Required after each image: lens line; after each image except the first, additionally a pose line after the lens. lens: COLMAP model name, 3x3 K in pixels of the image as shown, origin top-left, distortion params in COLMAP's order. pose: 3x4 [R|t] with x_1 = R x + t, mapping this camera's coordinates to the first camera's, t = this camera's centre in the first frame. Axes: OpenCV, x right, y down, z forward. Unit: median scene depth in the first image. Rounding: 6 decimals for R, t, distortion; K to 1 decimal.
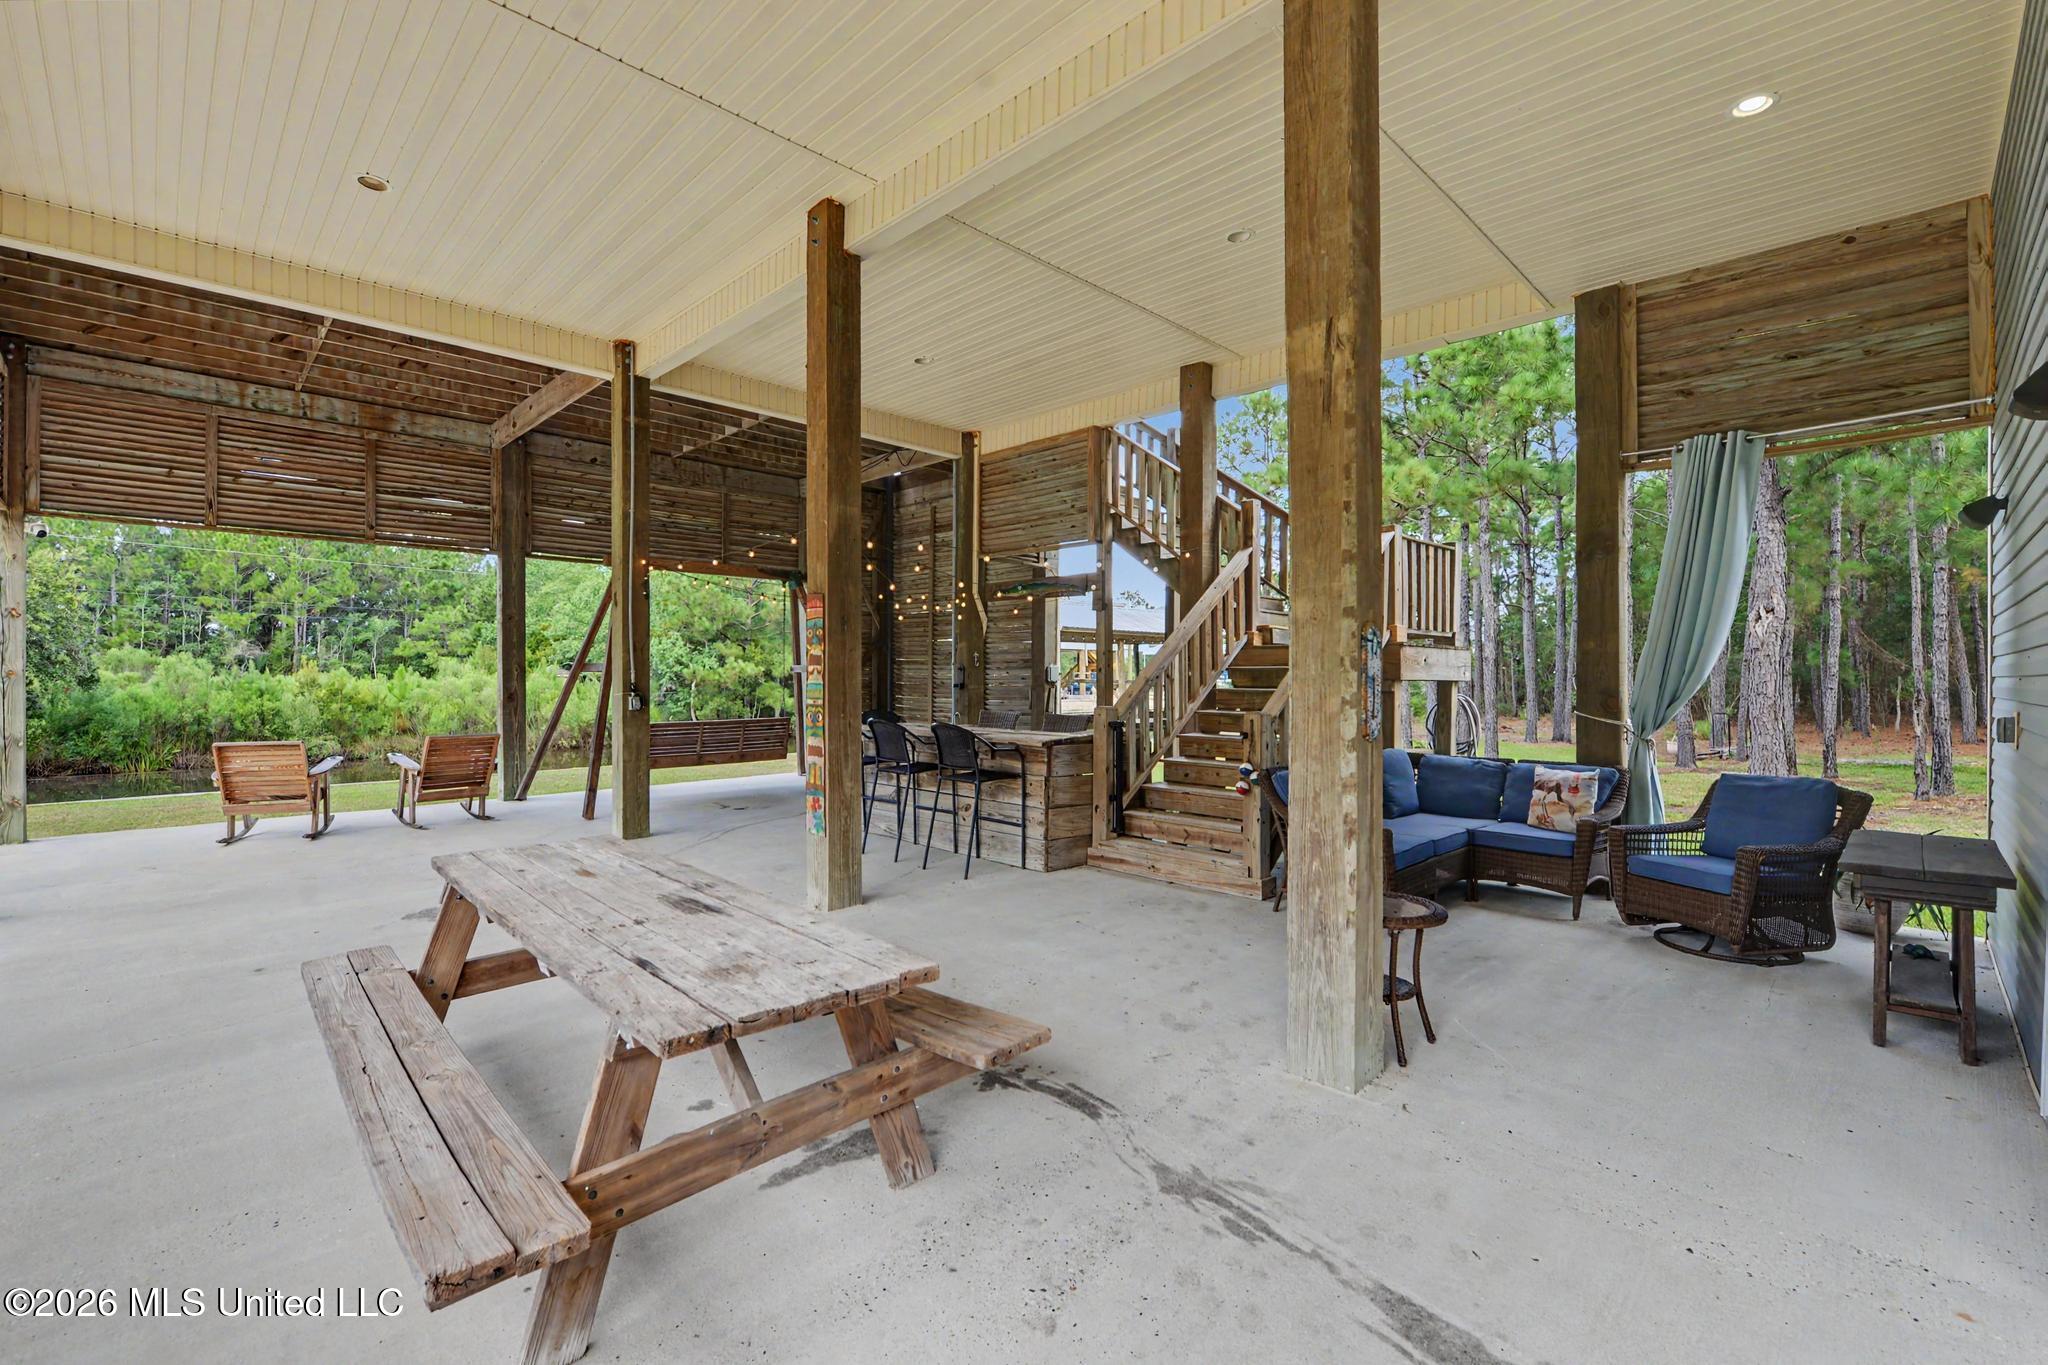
lens RADIAL K [[879.0, 0, 1021.8], [0, 879.0, 663.6], [0, 0, 1]] dist [-0.017290, -0.000412]
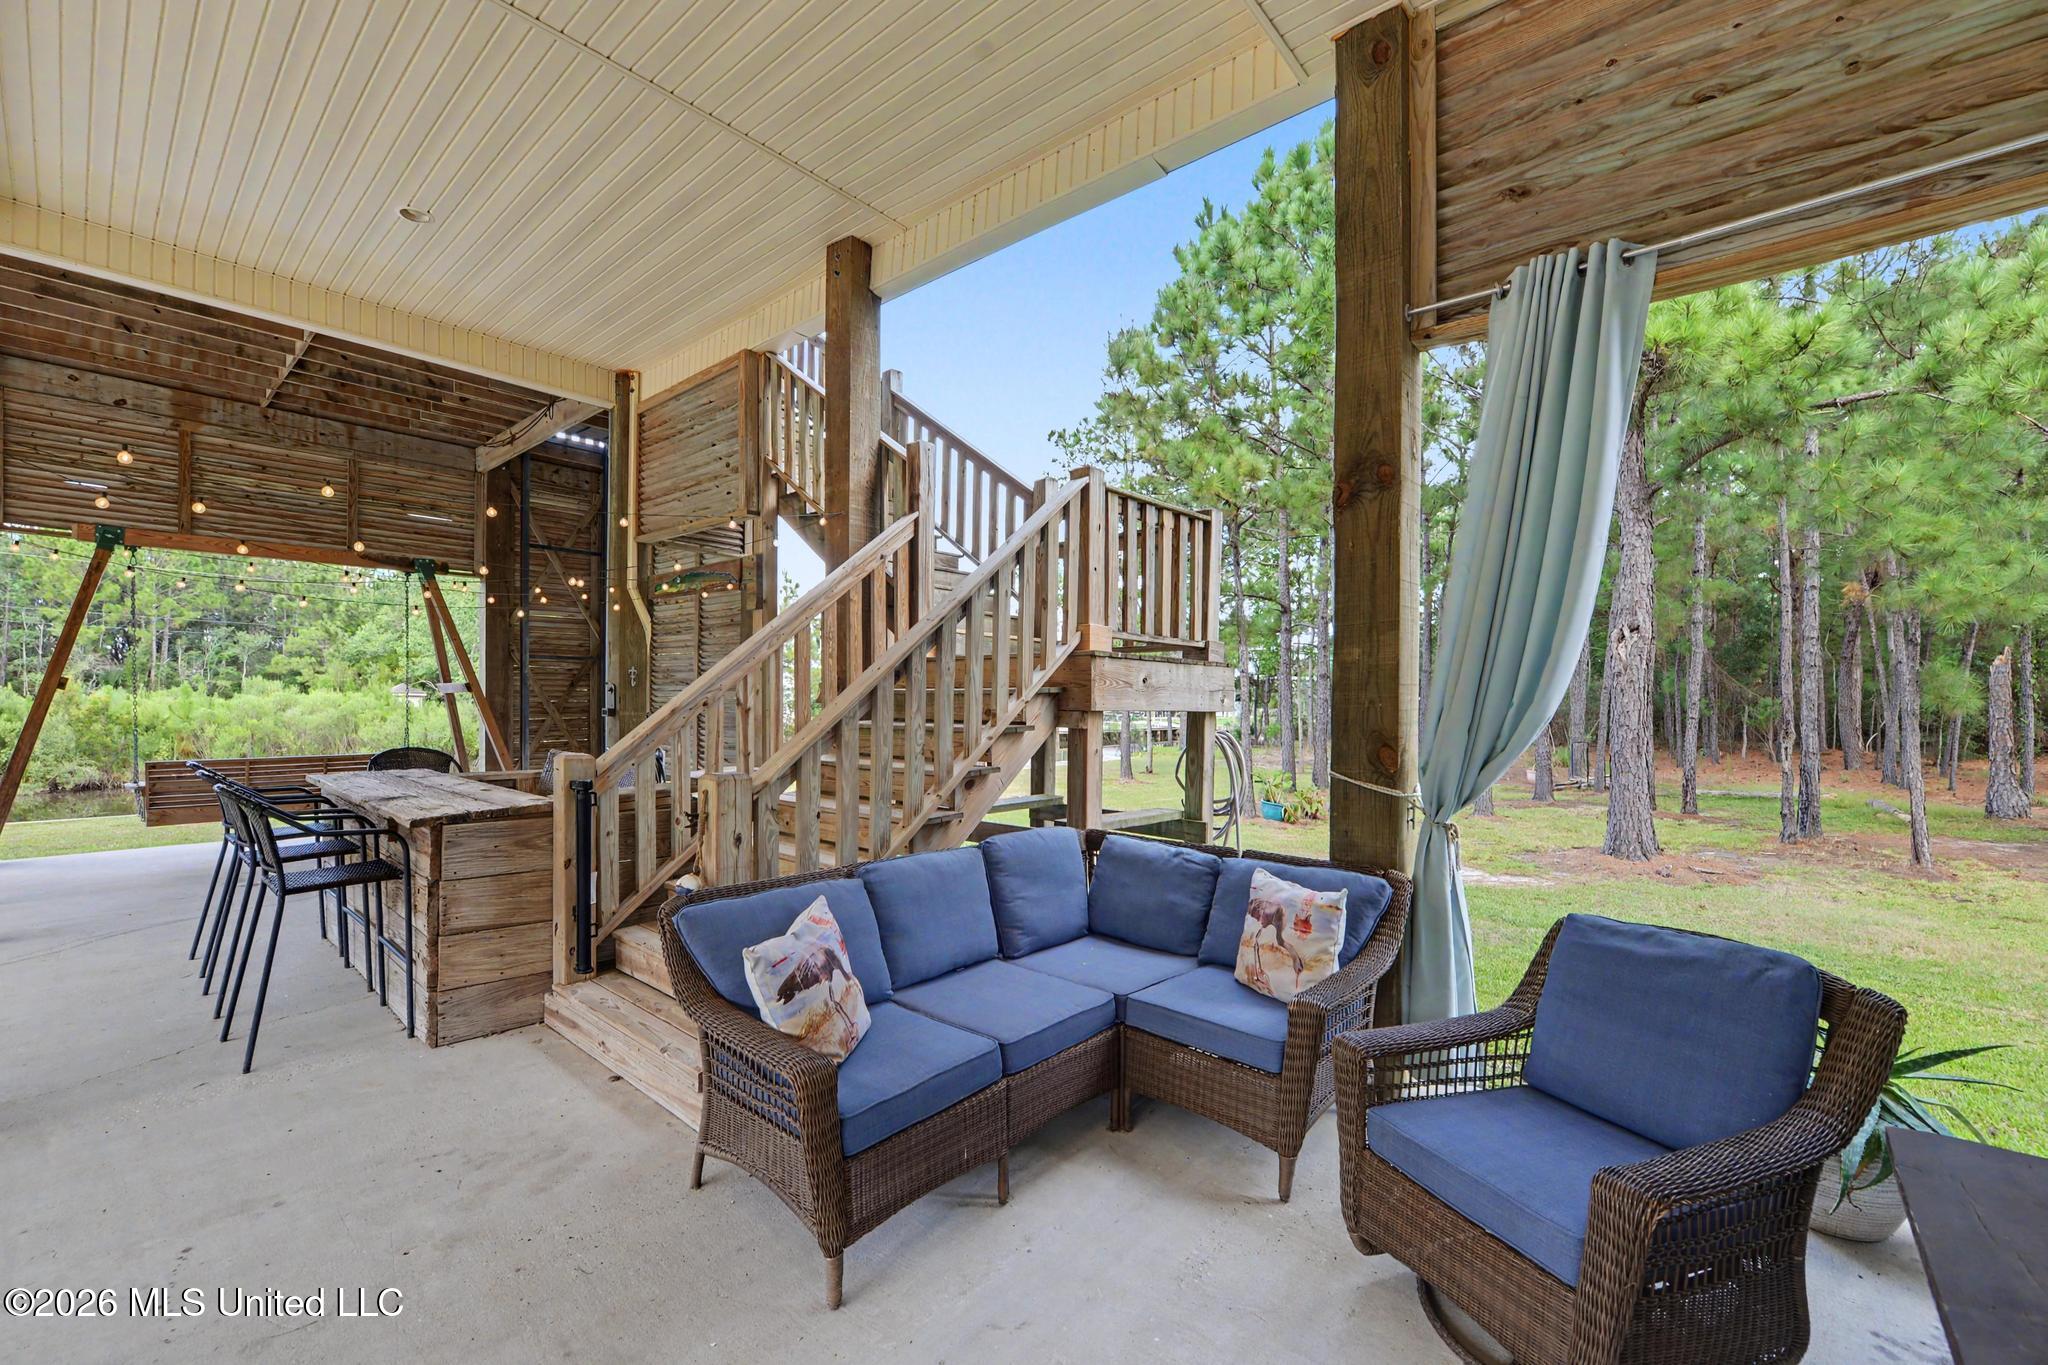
lens RADIAL K [[830.2, 0, 1023.1], [0, 830.2, 695.6], [0, 0, 1]] dist [-0.018784, -0.000590]
pose [[0.996755, 0.006549, 0.080234, 0.284739], [-0.007455, 0.999912, 0.010996, 0.001234], [-0.080155, -0.011558, 0.996715, 0.348025]]
